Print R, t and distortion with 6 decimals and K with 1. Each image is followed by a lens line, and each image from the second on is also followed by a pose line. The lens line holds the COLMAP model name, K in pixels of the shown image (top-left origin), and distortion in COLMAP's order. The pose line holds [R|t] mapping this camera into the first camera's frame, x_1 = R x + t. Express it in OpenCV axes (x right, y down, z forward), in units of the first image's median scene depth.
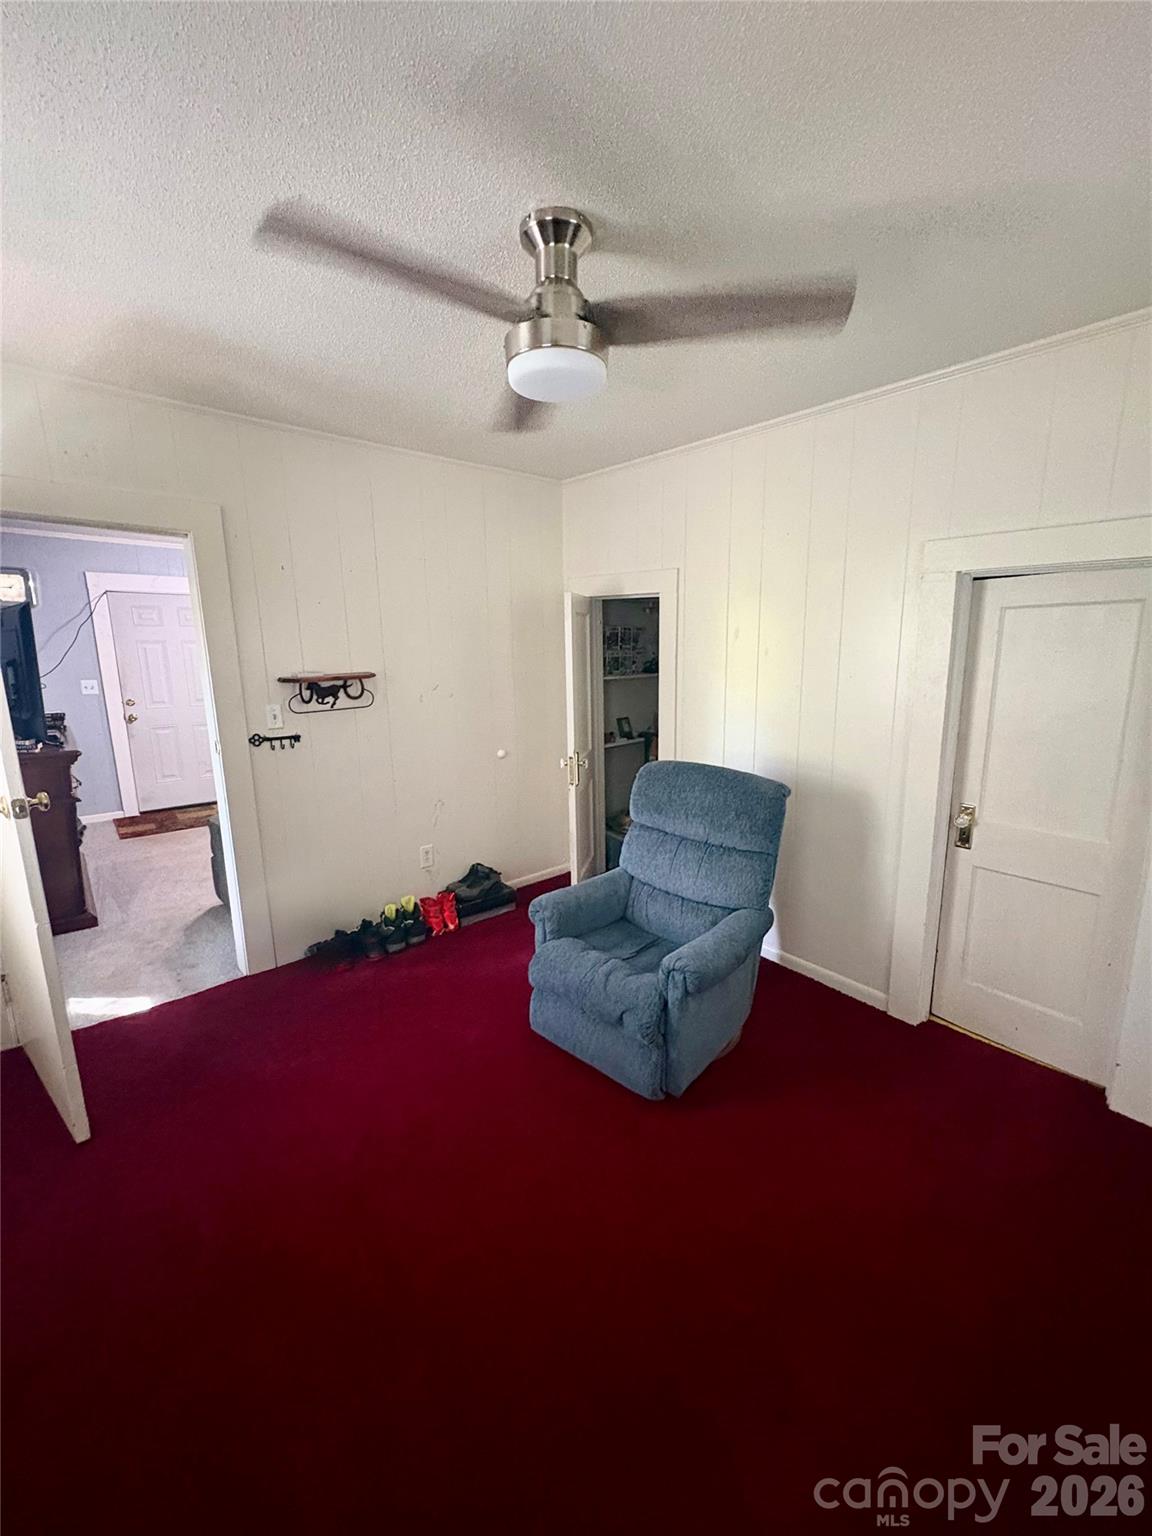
lens RADIAL K [[614.7, 0, 578.3], [0, 614.7, 764.4], [0, 0, 1]] dist [0.001211, -0.000872]
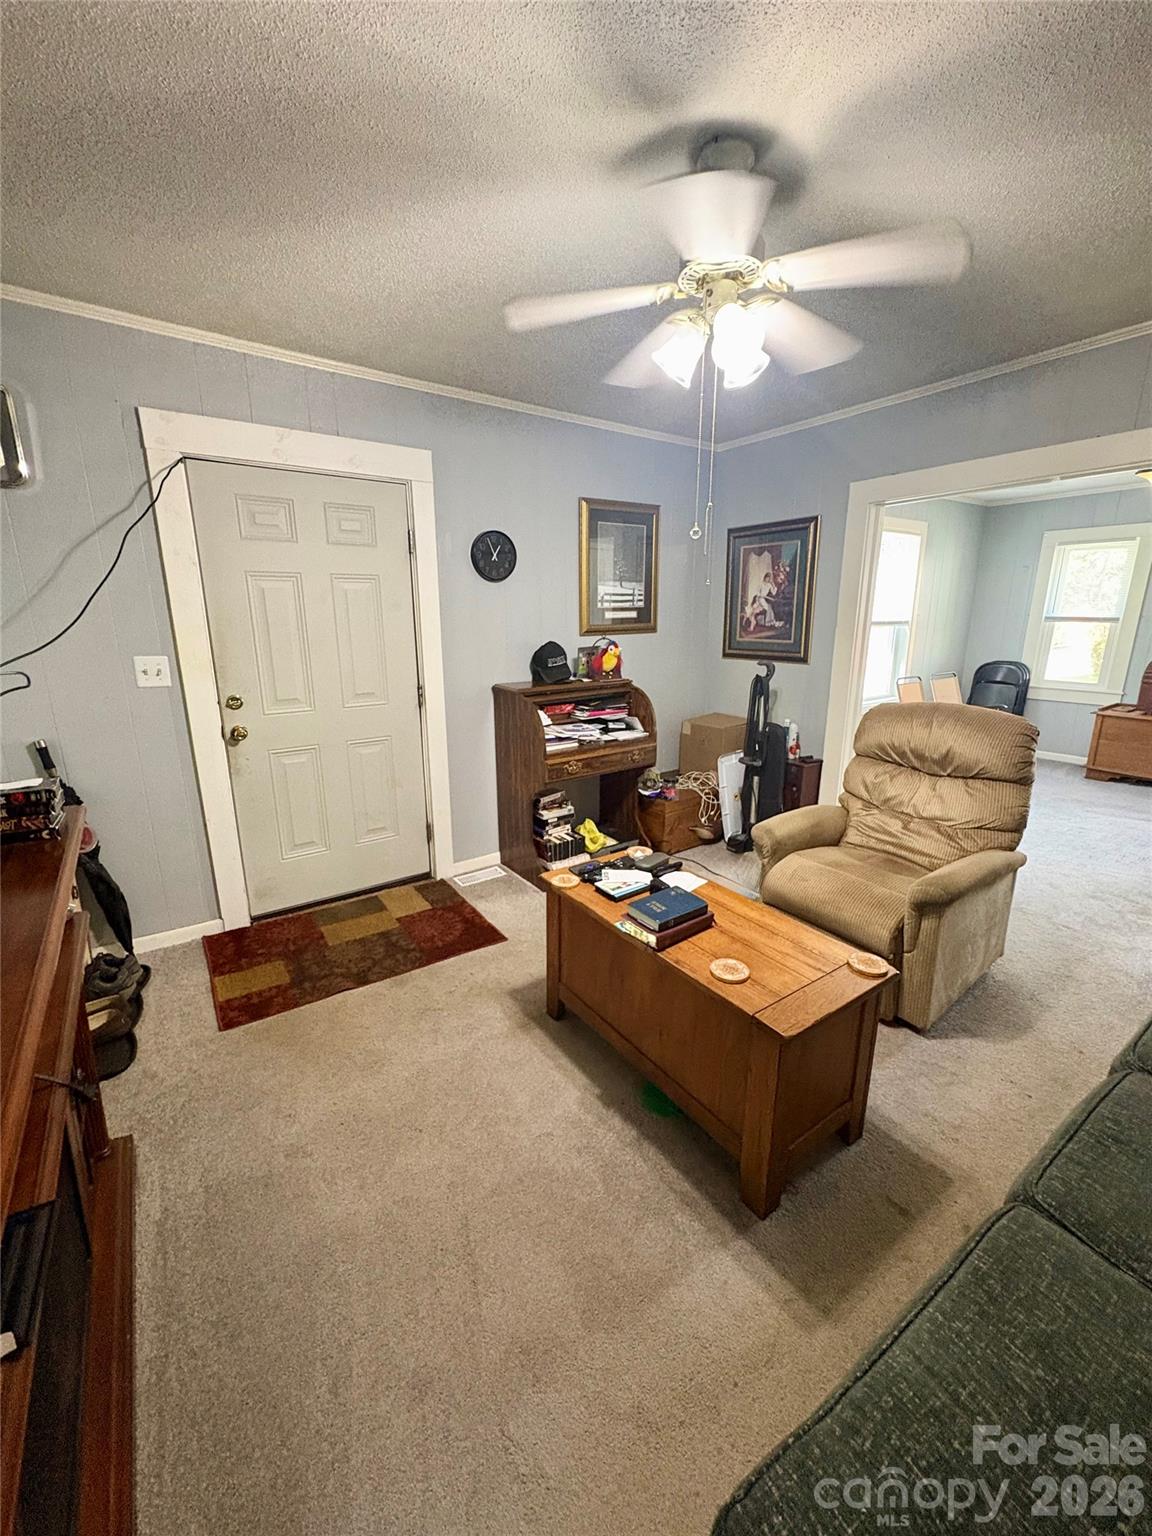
lens RADIAL K [[614.7, 0, 572.0], [0, 614.7, 766.2], [0, 0, 1]] dist [0.001211, -0.000872]
pose [[0.992036, 0.043312, -0.118274, -0.407093], [-0.035688, 0.997192, 0.065834, -0.092381], [0.120793, -0.061088, 0.990796, 0.552192]]
